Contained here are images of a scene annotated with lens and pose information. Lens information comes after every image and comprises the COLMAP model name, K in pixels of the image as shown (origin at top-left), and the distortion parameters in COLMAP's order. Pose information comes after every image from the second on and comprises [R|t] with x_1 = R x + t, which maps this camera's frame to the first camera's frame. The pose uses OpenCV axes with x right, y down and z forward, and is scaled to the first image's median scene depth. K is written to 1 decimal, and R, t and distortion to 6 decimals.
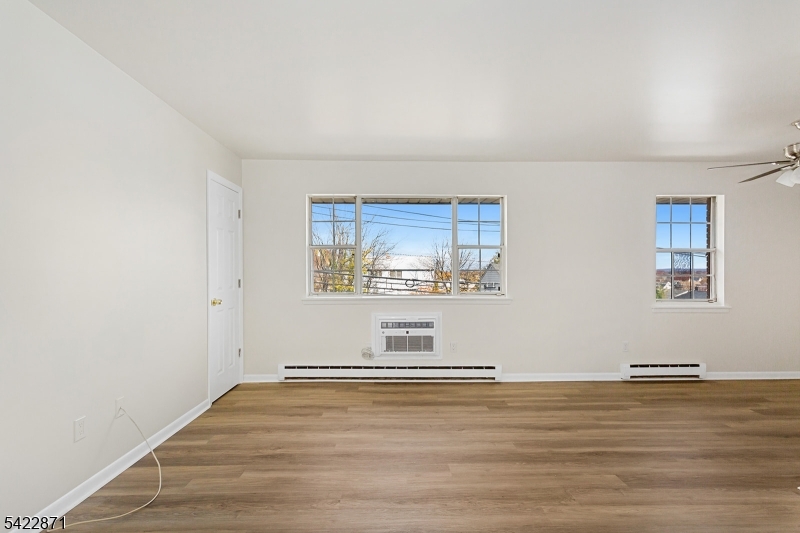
lens RADIAL K [[375.6, 0, 403.6], [0, 375.6, 273.7], [0, 0, 1]] dist [0.000879, 0.001619]
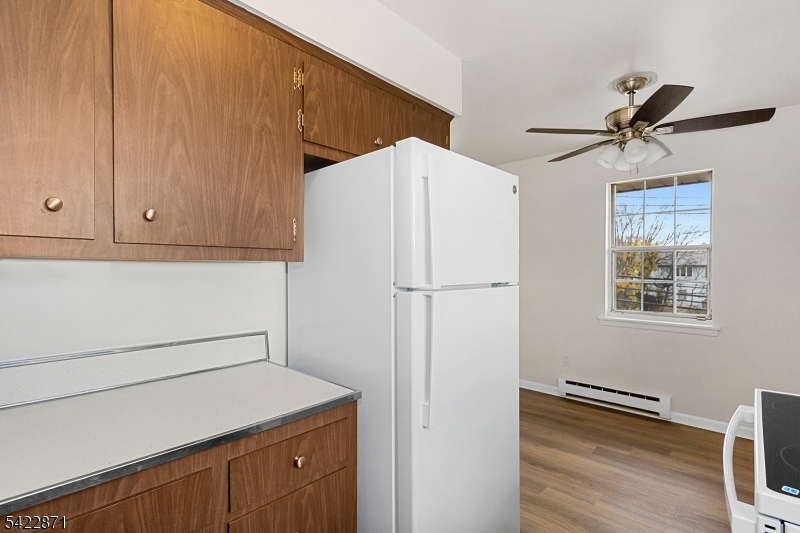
lens RADIAL K [[375.6, 0, 403.6], [0, 375.6, 273.7], [0, 0, 1]] dist [0.000879, 0.001619]
pose [[0.717131, 0.010593, -0.696858, 0.982180], [-0.002412, 0.999916, 0.012718, -0.020468], [0.696935, -0.007440, 0.717096, 0.102752]]
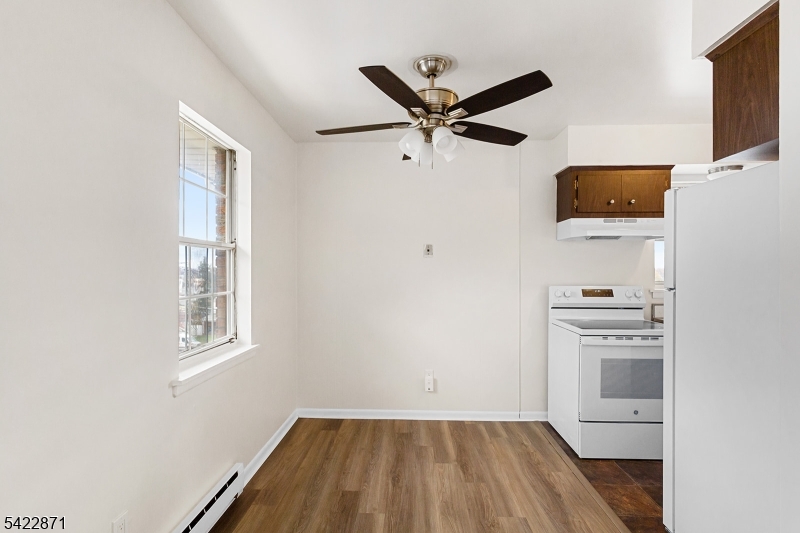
lens RADIAL K [[389.1, 0, 398.6], [0, 389.1, 276.0], [0, 0, 1]] dist [0.000881, 0.000289]
pose [[0.056434, -0.023036, 0.998141, 0.291377], [0.001620, 0.999735, 0.022981, -0.035871], [-0.998405, 0.000320, 0.056456, 0.787006]]
